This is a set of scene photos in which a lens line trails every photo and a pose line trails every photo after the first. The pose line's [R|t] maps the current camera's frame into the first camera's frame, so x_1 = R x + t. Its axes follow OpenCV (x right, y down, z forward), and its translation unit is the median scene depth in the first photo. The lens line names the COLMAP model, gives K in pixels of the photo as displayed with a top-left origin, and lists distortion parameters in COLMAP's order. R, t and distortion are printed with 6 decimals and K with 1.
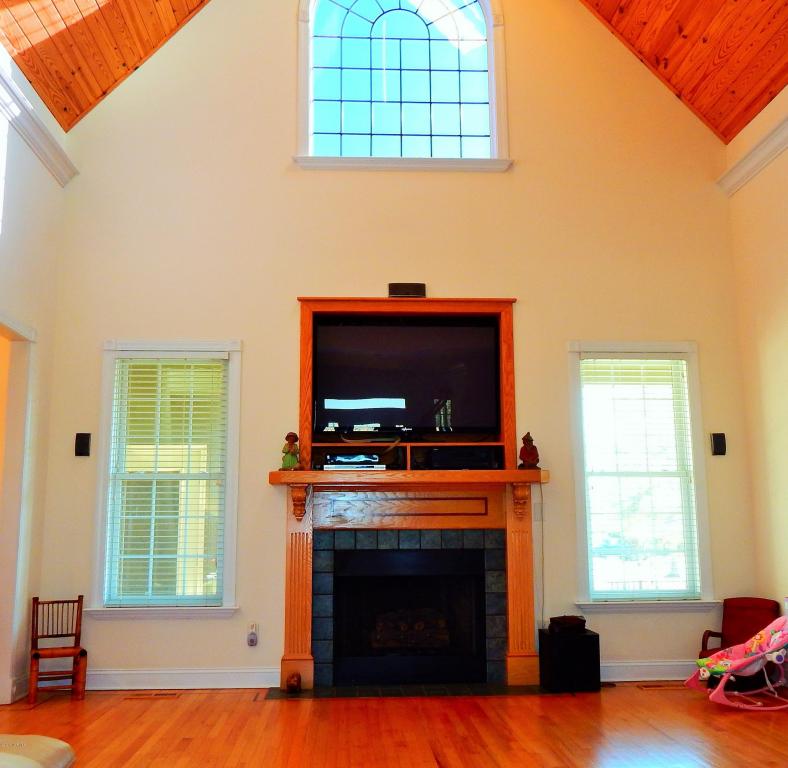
lens RADIAL K [[878.4, 0, 396.2], [0, 878.4, 379.7], [0, 0, 1]] dist [-0.007741, 0.000000]
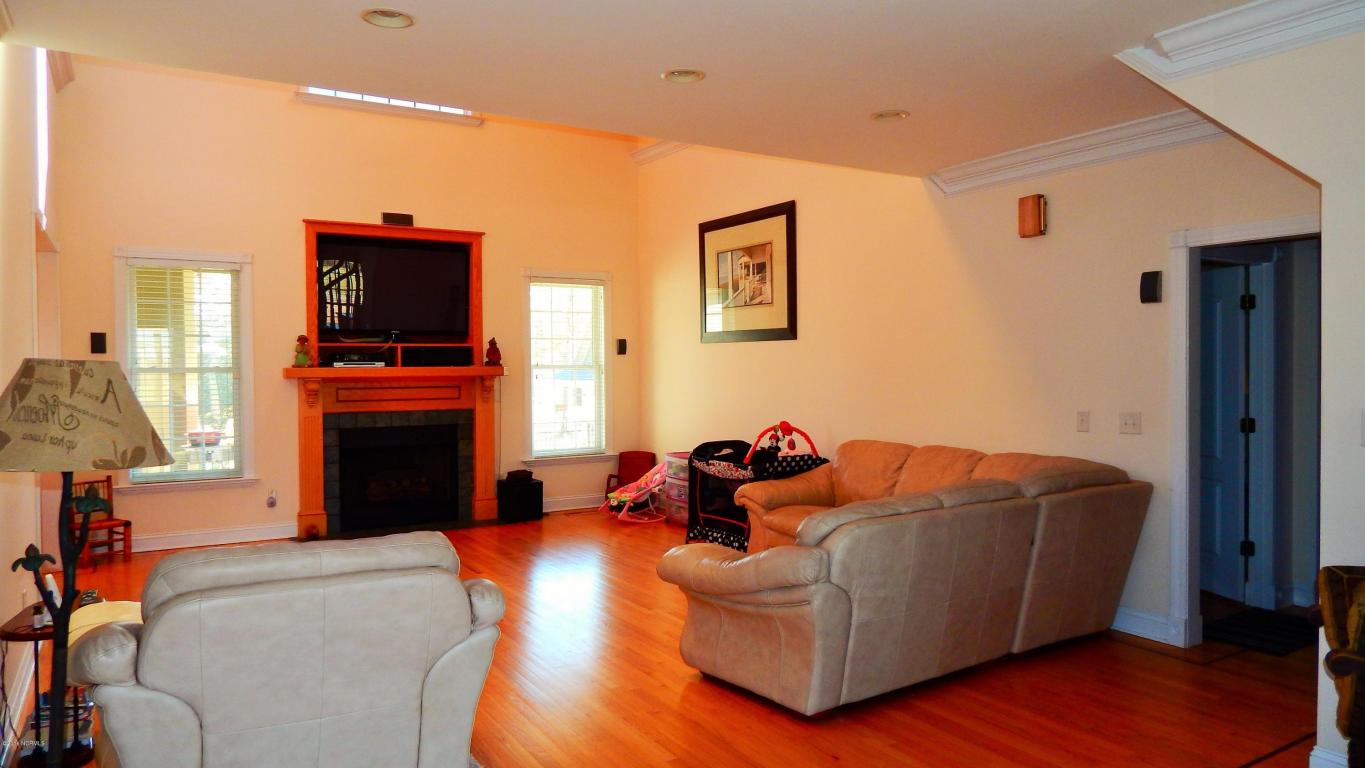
lens RADIAL K [[895.8, 0, 683.3], [0, 895.8, 383.5], [0, 0, 1]] dist [-0.008875, -0.002435]
pose [[0.878274, -0.009437, 0.478065, -0.250326], [-0.081364, 0.982275, 0.168867, -0.126867], [-0.471184, -0.187209, 0.861939, -0.326251]]
